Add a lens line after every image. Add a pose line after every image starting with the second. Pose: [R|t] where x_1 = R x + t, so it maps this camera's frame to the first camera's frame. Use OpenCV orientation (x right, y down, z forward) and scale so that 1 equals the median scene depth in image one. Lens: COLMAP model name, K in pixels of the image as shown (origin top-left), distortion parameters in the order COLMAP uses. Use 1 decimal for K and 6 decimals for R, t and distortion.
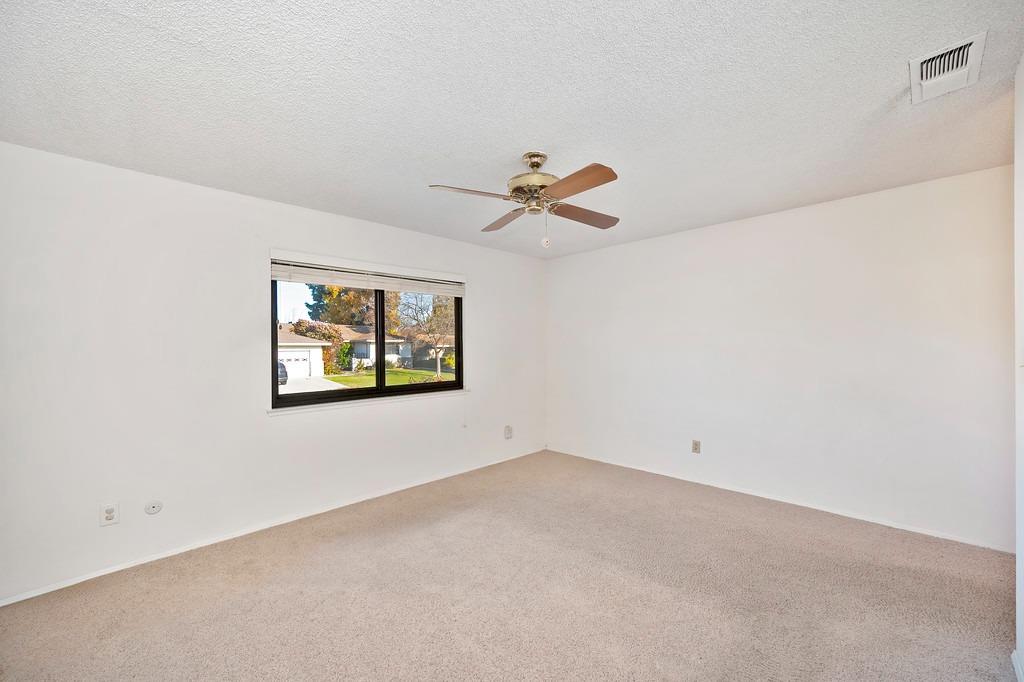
lens RADIAL K [[408.0, 0, 513.3], [0, 408.0, 344.6], [0, 0, 1]] dist [-0.001348, -0.000167]
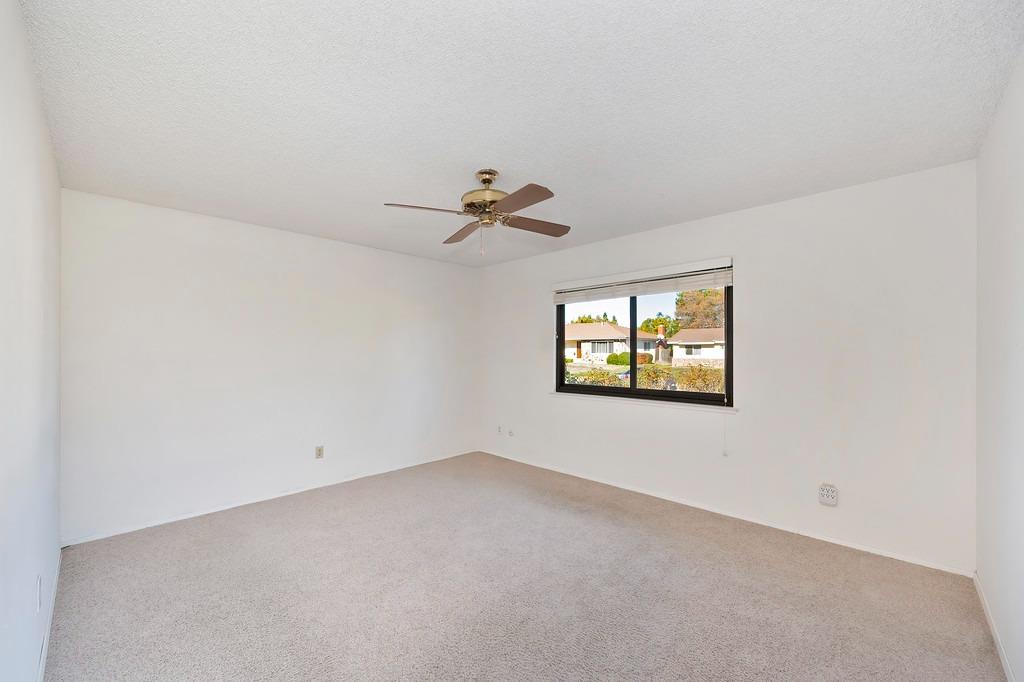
lens RADIAL K [[404.1, 0, 513.8], [0, 404.1, 345.6], [0, 0, 1]] dist [-0.001574, -0.000114]
pose [[0.029258, -0.006056, -0.999554, 0.831952], [0.001837, 0.999980, -0.006005, -0.001352], [0.999570, -0.001660, 0.029269, 0.770254]]
